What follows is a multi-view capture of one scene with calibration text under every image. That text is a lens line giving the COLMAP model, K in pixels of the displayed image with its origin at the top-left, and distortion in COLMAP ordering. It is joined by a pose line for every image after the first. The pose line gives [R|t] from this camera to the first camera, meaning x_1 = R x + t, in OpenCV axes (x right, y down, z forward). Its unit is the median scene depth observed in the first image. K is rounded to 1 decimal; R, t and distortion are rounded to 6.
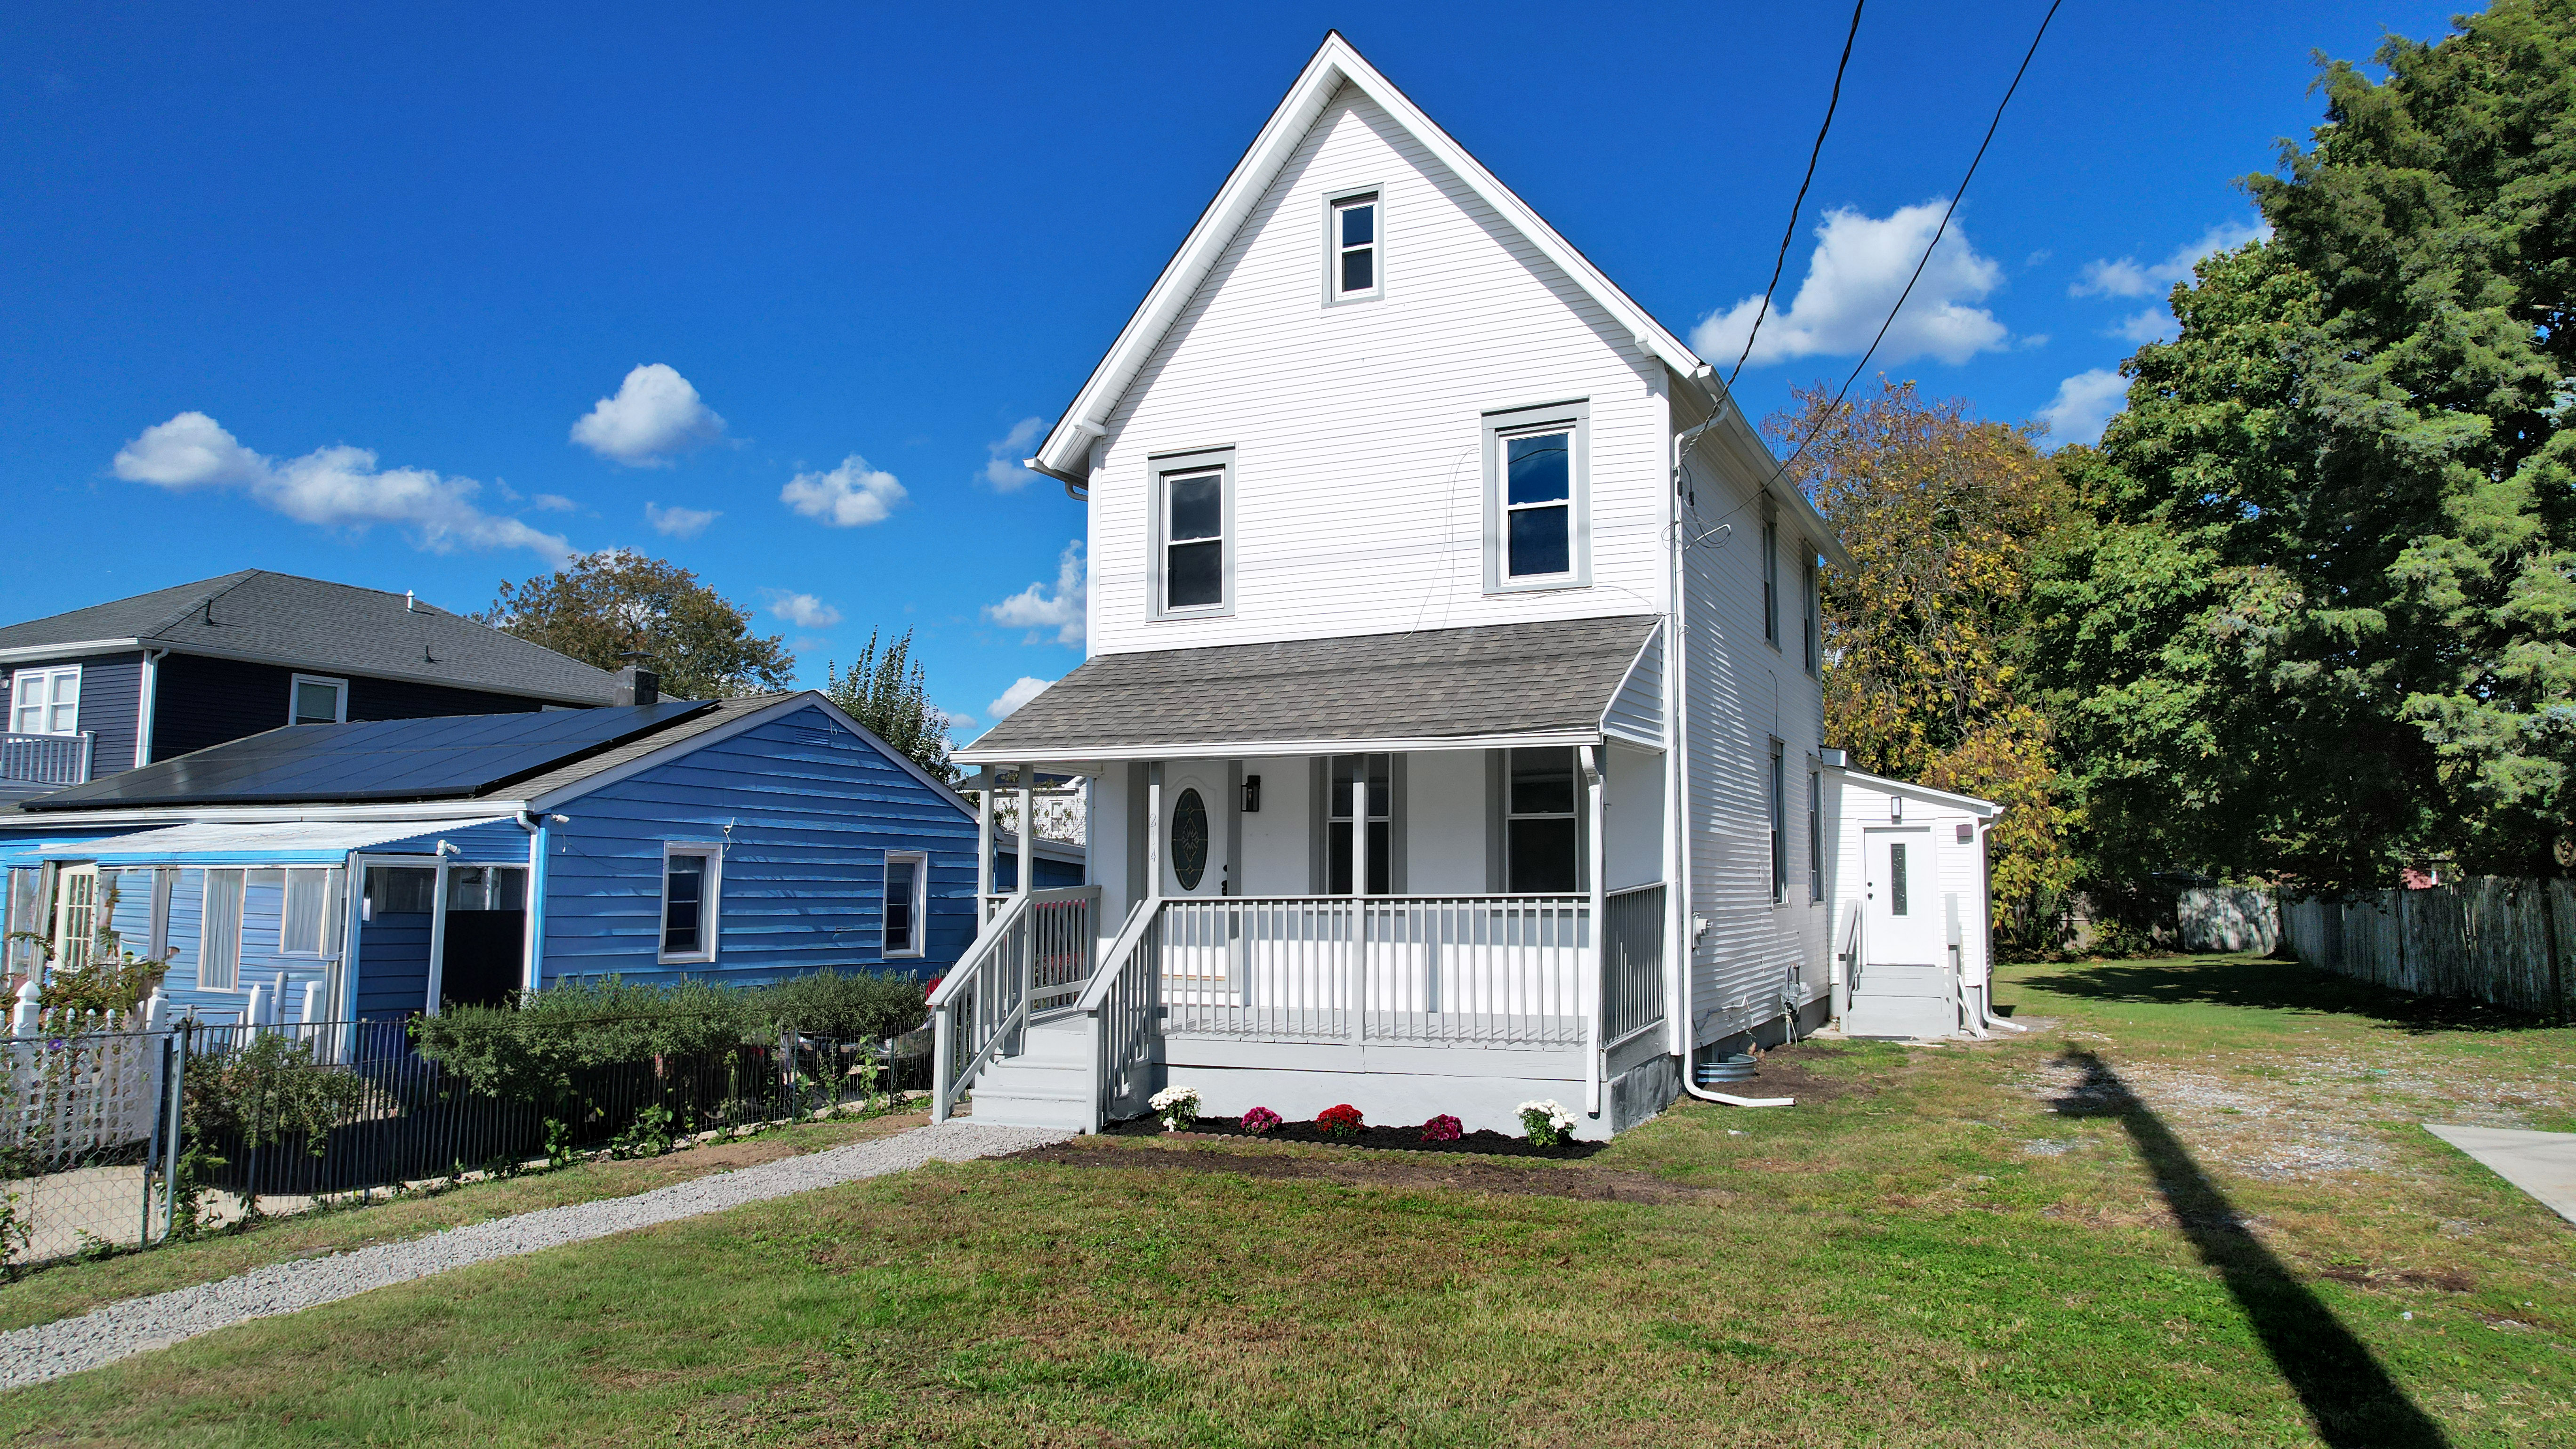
lens RADIAL K [[1794.8, 0, 1283.7], [0, 1794.8, 727.0], [0, 0, 1]] dist [-0.012384, 0.004928]
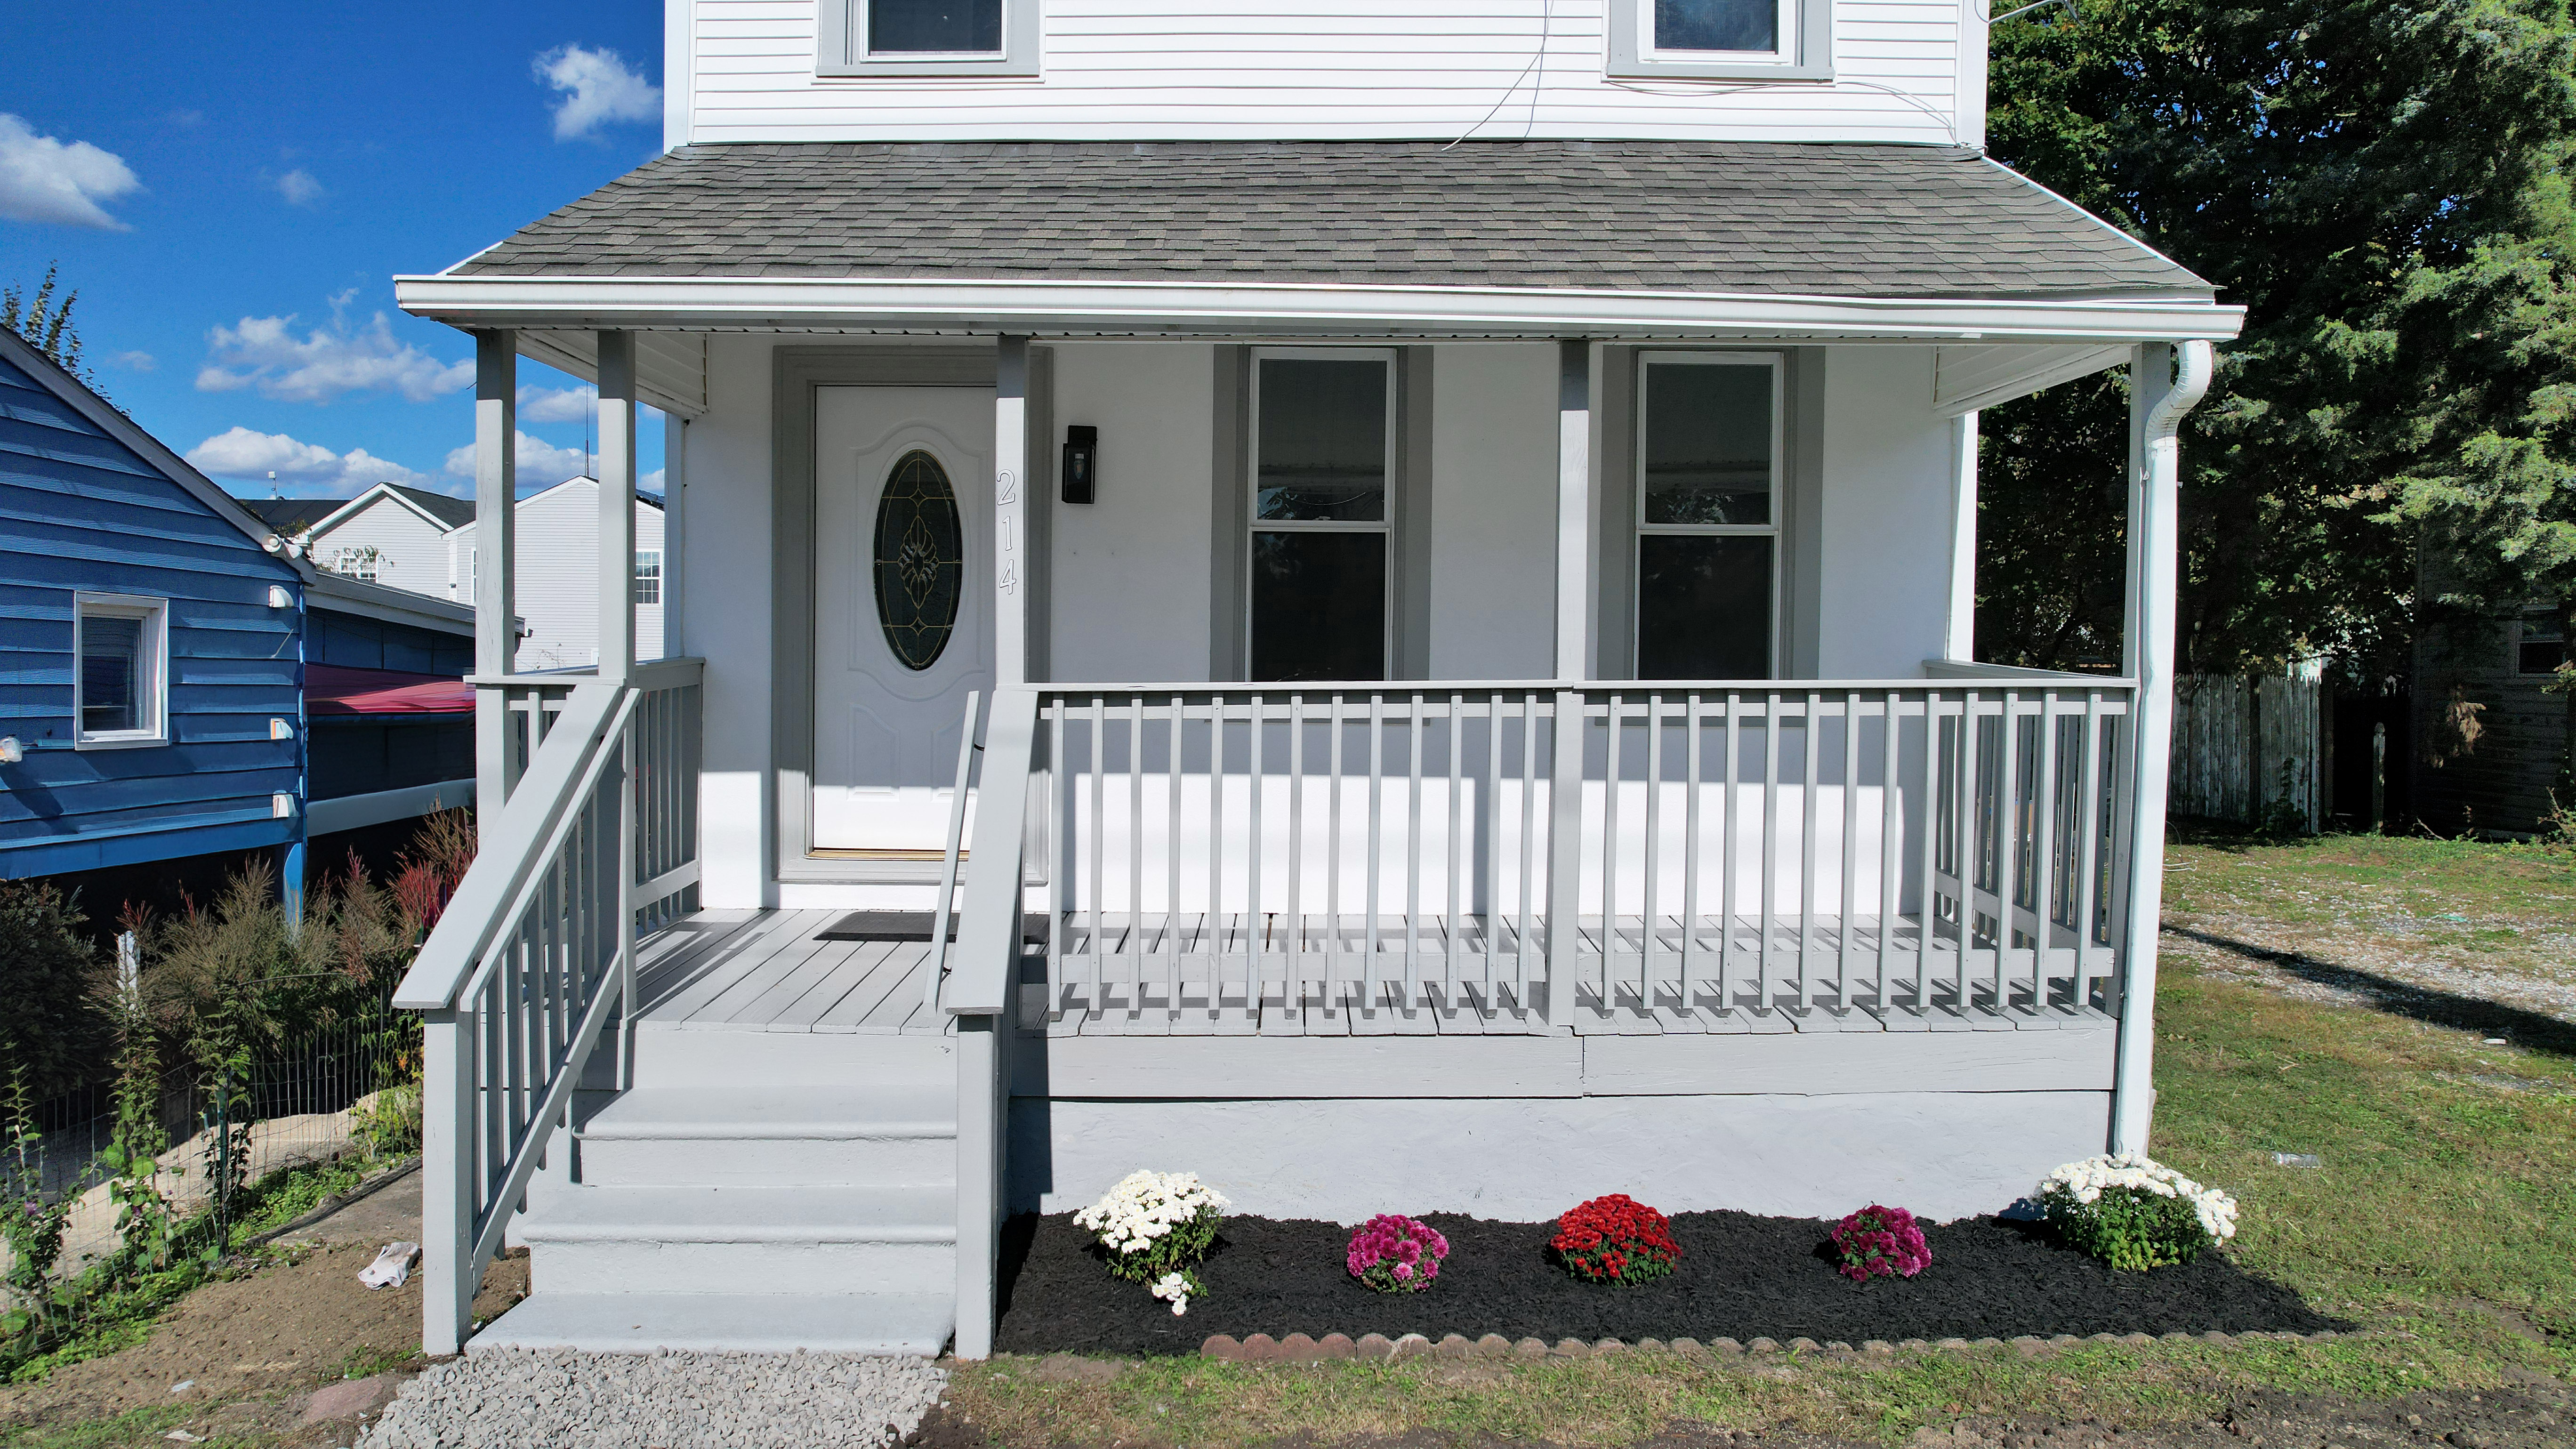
lens RADIAL K [[1691.5, 0, 1291.2], [0, 1691.5, 730.4], [0, 0, 1]] dist [-0.050578, 0.040143]
pose [[0.898367, -0.006104, 0.439203, -0.162875], [-0.045595, 0.993206, 0.107064, 0.056383], [-0.436873, -0.116208, 0.891985, 0.578781]]
